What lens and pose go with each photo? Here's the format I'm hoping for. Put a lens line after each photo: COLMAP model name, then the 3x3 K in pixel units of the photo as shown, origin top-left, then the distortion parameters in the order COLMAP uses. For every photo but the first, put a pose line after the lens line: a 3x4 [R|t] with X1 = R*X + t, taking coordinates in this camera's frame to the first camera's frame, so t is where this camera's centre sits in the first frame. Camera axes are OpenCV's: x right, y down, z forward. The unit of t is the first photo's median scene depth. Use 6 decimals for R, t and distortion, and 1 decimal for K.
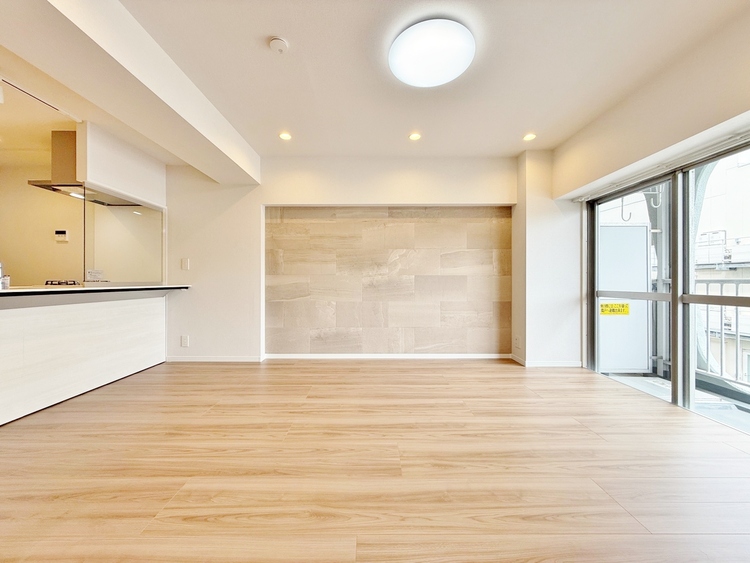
lens RADIAL K [[298.0, 0, 372.5], [0, 298.0, 280.8], [0, 0, 1]] dist [-0.000931, 0.000701]
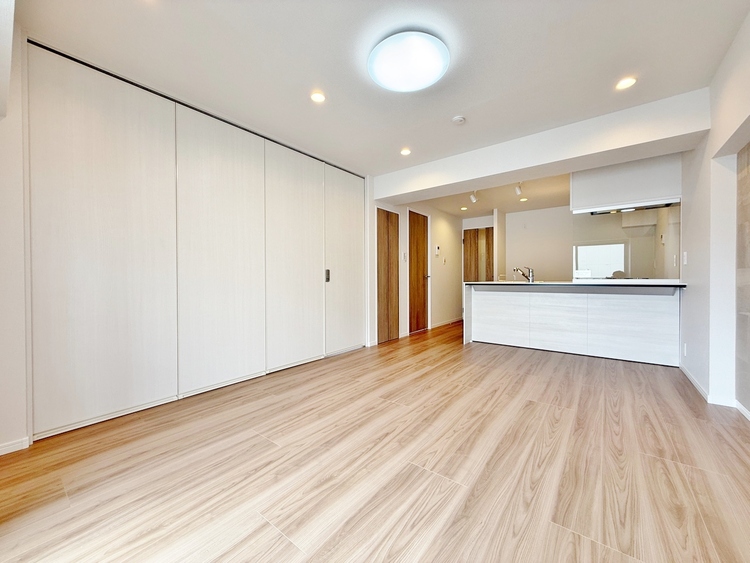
lens RADIAL K [[298.0, 0, 372.5], [0, 298.0, 280.8], [0, 0, 1]] dist [-0.000931, 0.000701]
pose [[-0.621392, 0.008764, -0.783451, 0.563940], [0.005854, 0.999961, 0.006543, -0.002519], [0.783478, -0.000521, -0.621419, 0.798260]]
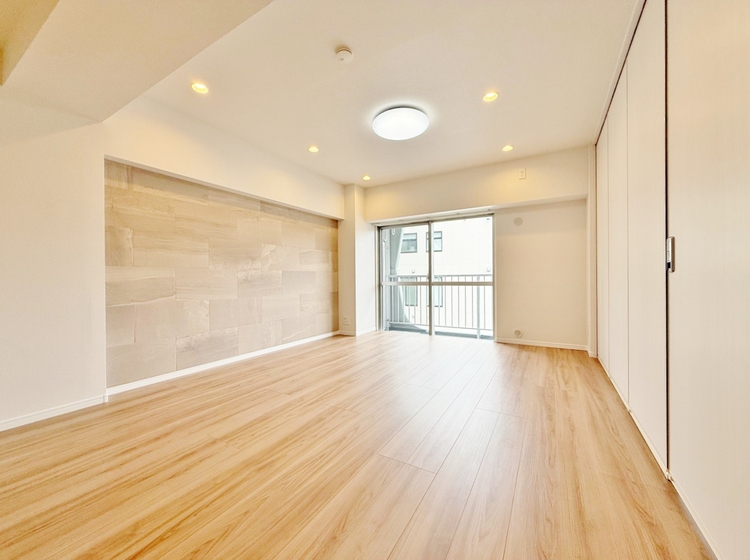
lens RADIAL K [[298.0, 0, 372.5], [0, 298.0, 279.3], [0, 0, 1]] dist [-0.000931, 0.000701]
pose [[0.515312, -0.007175, 0.856972, -0.602468], [0.007476, 0.999965, 0.003877, 0.011199], [-0.856970, 0.004409, 0.515348, 0.178905]]
